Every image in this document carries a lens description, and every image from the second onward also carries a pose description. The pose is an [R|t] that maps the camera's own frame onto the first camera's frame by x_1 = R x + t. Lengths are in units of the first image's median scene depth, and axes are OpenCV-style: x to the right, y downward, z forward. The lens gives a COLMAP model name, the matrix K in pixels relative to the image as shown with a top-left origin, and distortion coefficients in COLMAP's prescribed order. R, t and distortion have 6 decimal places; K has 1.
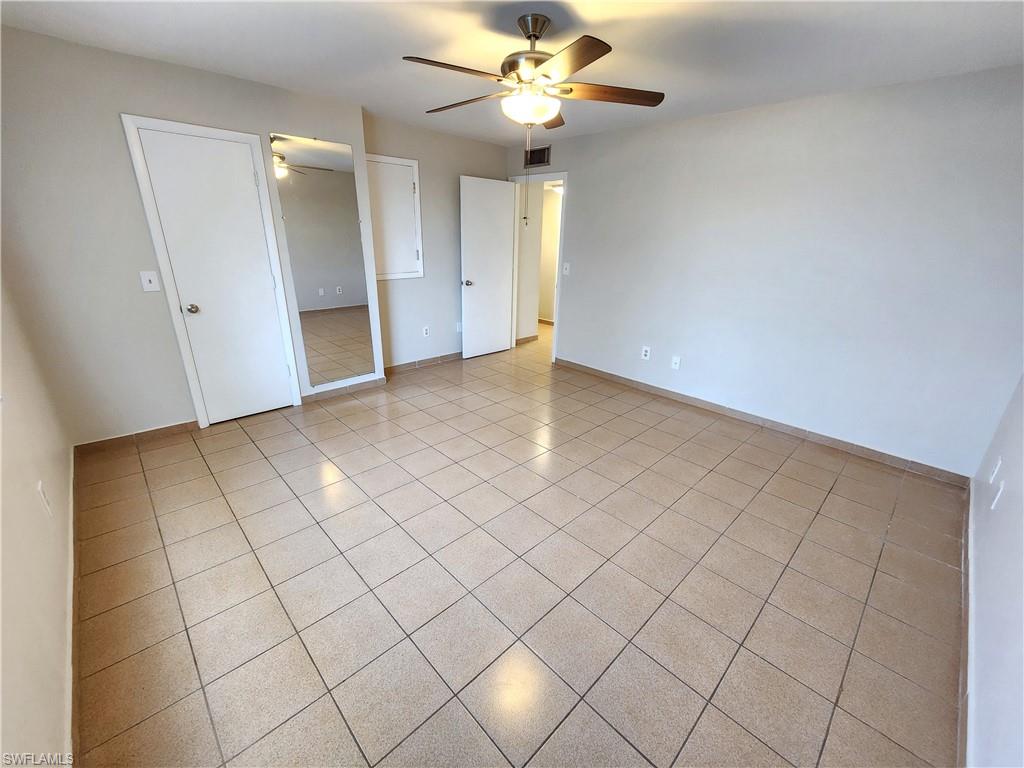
lens RADIAL K [[420.4, 0, 517.2], [0, 420.4, 380.1], [0, 0, 1]] dist [0.018572, 0.000097]
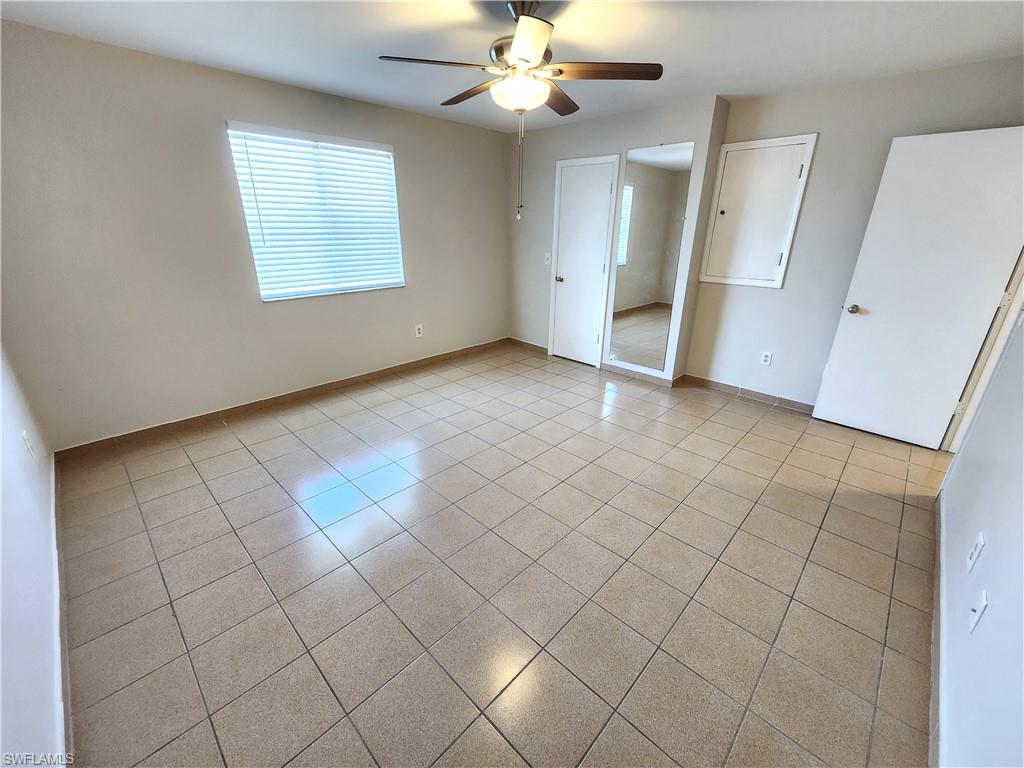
lens RADIAL K [[420.4, 0, 517.2], [0, 420.4, 380.1], [0, 0, 1]] dist [0.018572, 0.000097]
pose [[0.035249, 0.323617, -0.945531, 0.621677], [-0.346950, 0.891237, 0.292100, -0.176961], [0.937221, 0.317756, 0.143695, 0.559657]]
